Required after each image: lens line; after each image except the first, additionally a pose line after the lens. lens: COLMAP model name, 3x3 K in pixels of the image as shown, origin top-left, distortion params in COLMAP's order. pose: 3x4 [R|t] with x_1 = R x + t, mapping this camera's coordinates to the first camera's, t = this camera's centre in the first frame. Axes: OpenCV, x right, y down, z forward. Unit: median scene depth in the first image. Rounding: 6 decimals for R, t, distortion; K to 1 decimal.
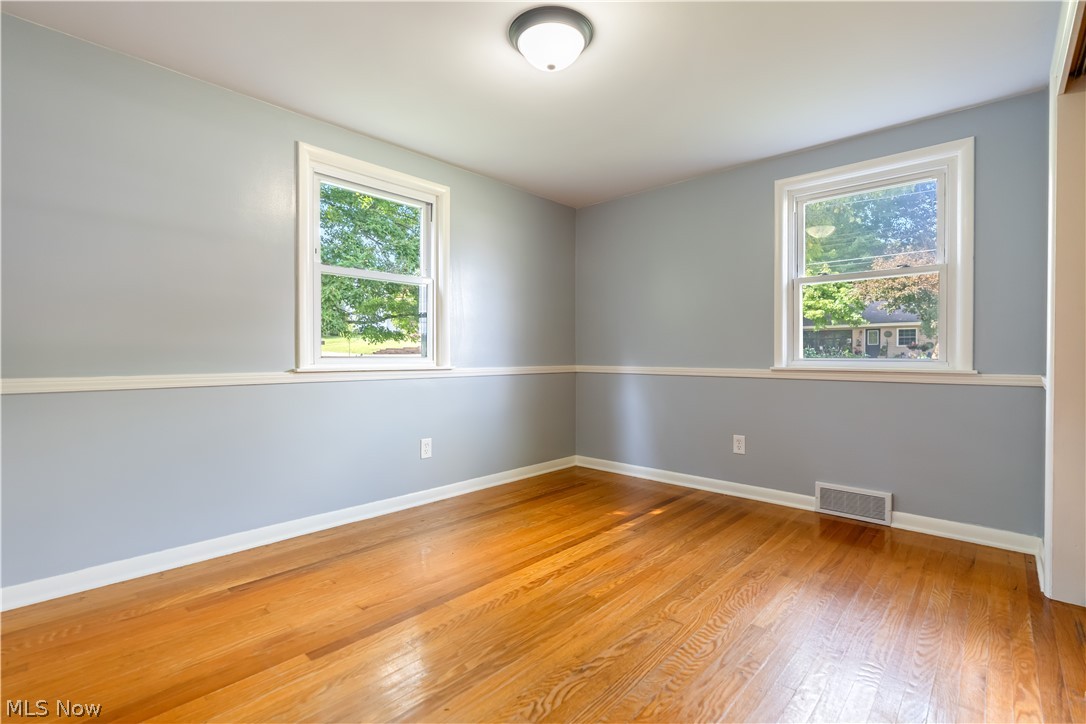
lens RADIAL K [[492.9, 0, 543.0], [0, 492.9, 368.9], [0, 0, 1]] dist [-0.001687, -0.000712]
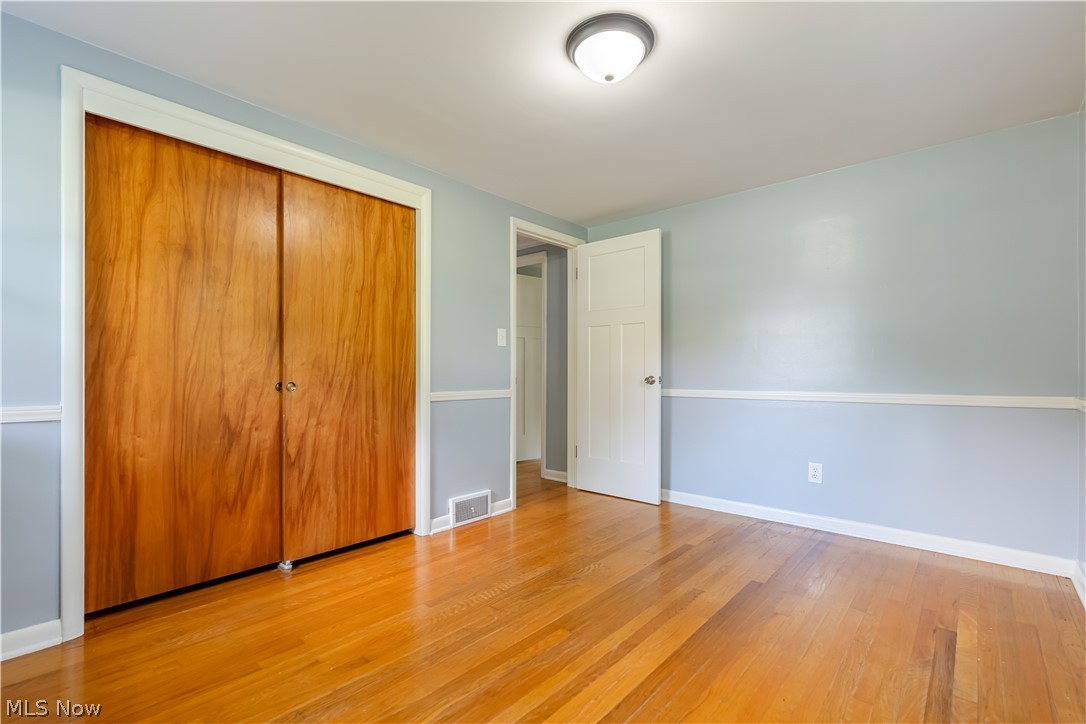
lens RADIAL K [[492.9, 0, 543.0], [0, 492.9, 368.9], [0, 0, 1]] dist [-0.001687, -0.000712]
pose [[-0.999623, -0.002808, -0.027308, 0.164886], [-0.003379, 0.999776, 0.020881, -0.066315], [0.027244, 0.020966, -0.999409, 1.886804]]
